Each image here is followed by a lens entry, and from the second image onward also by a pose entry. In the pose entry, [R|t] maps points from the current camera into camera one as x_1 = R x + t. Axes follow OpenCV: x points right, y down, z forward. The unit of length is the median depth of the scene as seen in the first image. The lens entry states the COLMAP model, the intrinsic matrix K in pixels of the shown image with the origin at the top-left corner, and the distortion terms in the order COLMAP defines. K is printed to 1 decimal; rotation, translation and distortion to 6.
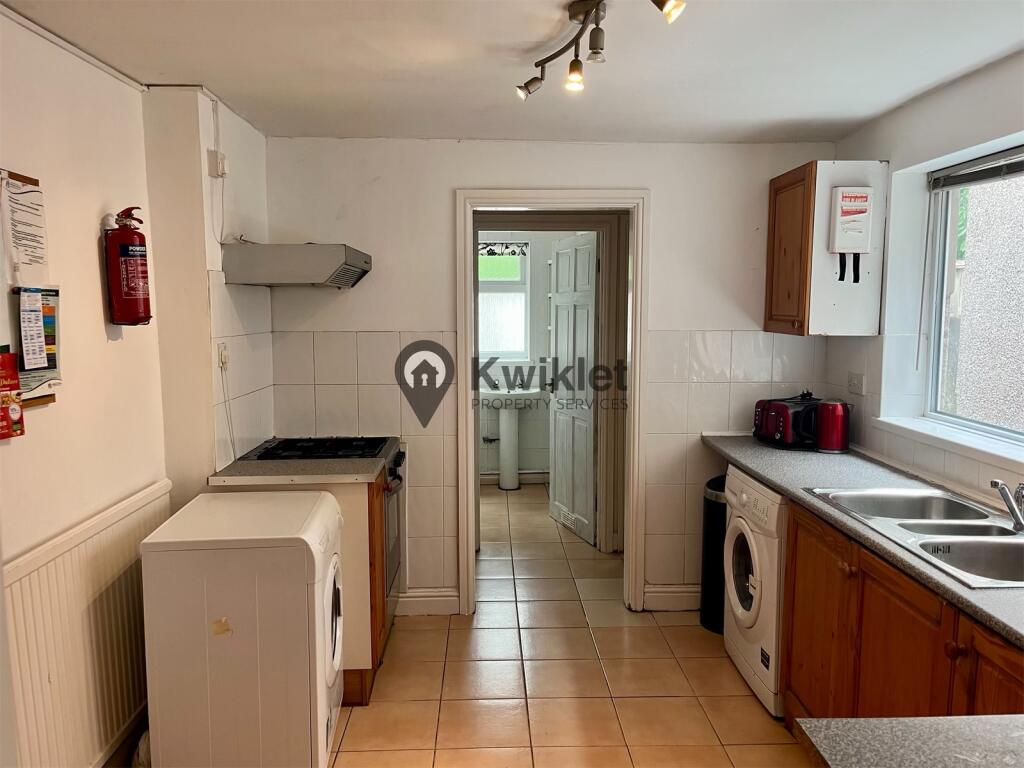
lens RADIAL K [[773.0, 0, 512.5], [0, 773.0, 383.8], [0, 0, 1]] dist [-0.012024, -0.005778]
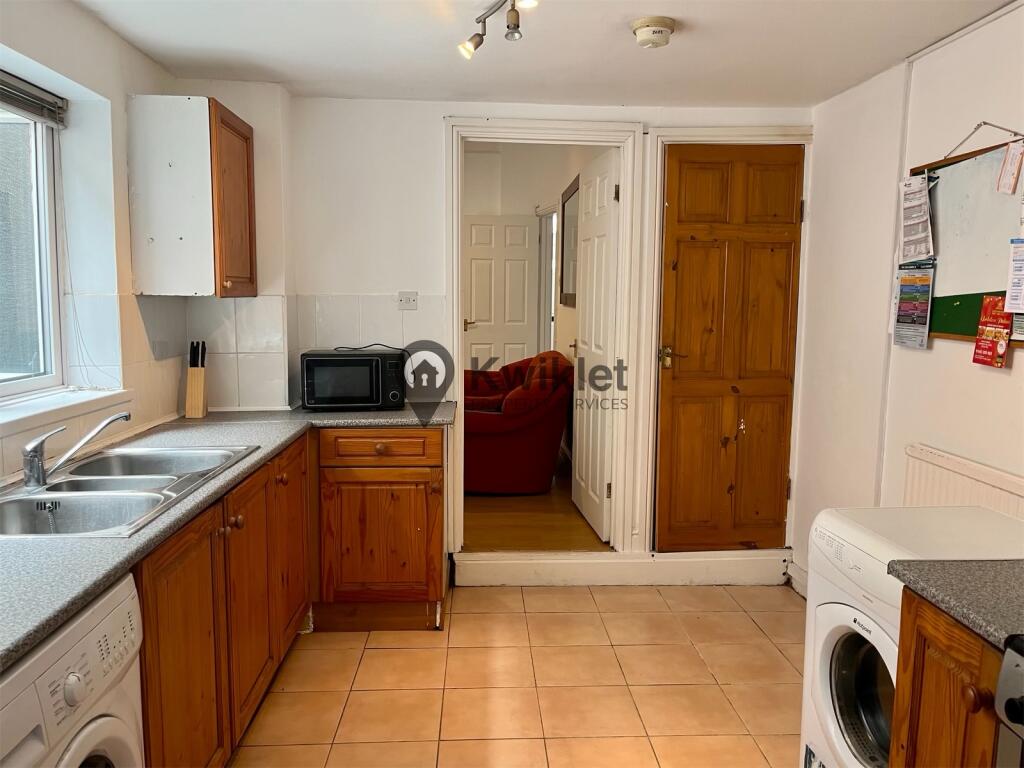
lens RADIAL K [[773.0, 0, 512.9], [0, 773.0, 383.9], [0, 0, 1]] dist [-0.012024, -0.005778]
pose [[-0.999839, -0.005064, -0.017204, 0.121593], [-0.008710, 0.975682, 0.219016, -0.160495], [0.015676, 0.219131, -0.975570, 2.153828]]
